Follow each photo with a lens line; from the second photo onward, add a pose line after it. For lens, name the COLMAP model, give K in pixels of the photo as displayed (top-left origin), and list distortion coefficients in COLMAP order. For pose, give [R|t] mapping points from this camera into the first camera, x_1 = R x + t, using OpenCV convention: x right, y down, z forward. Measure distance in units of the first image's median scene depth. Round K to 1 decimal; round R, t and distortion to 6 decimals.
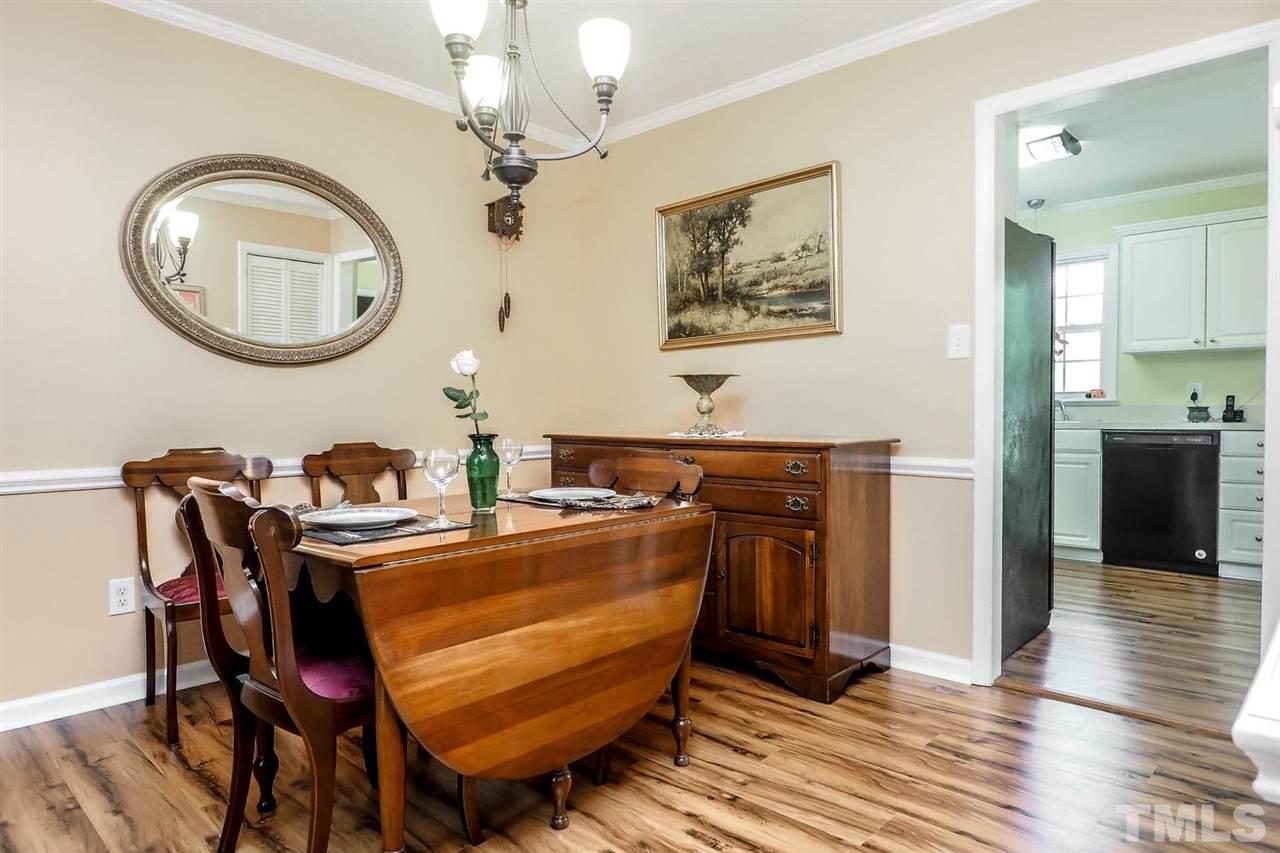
lens RADIAL K [[776.8, 0, 658.3], [0, 776.8, 437.2], [0, 0, 1]] dist [-0.010999, 0.000307]
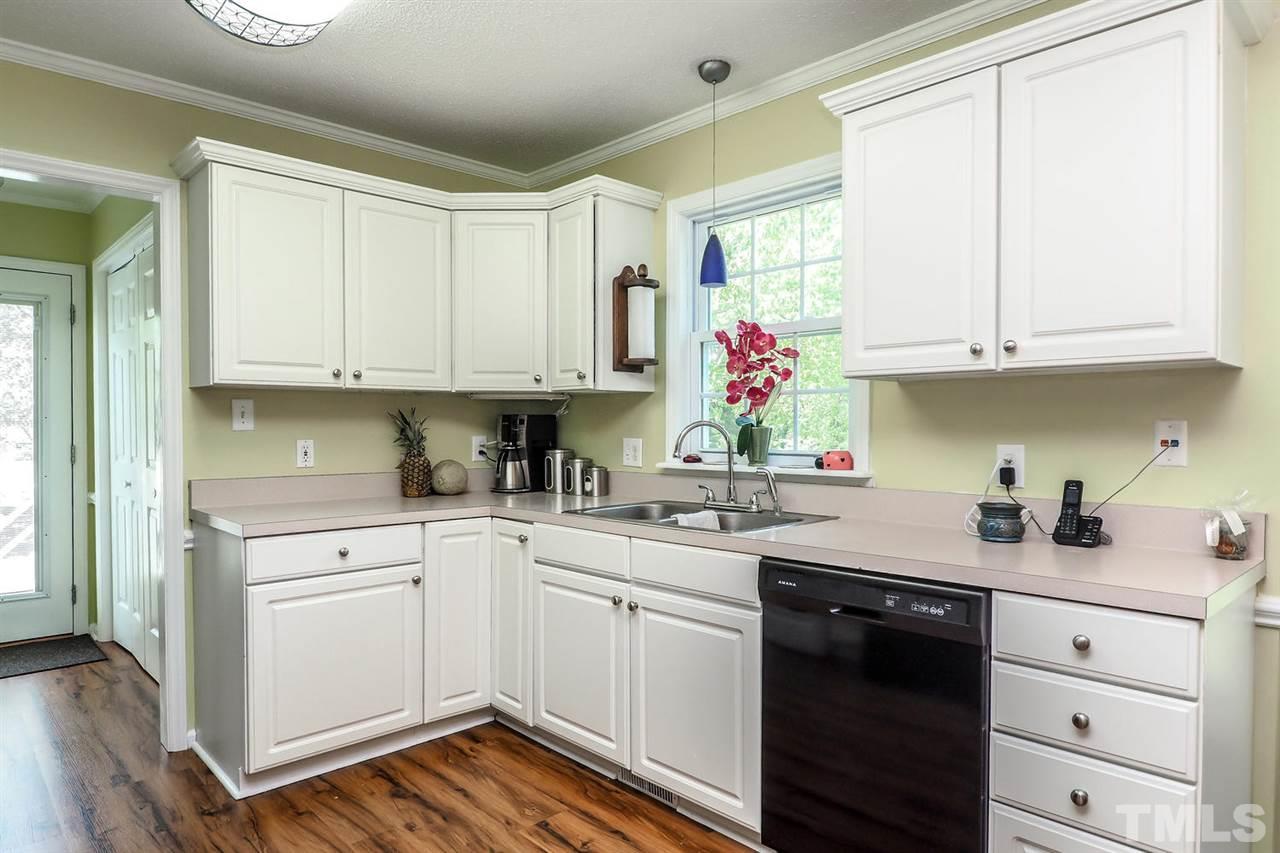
lens RADIAL K [[776.8, 0, 658.3], [0, 776.8, 437.2], [0, 0, 1]] dist [-0.010999, 0.000307]
pose [[0.998807, 0.012548, -0.047190, 0.535256], [-0.013568, 0.999680, -0.021348, -0.065420], [0.046907, 0.021963, 0.998658, 0.569260]]
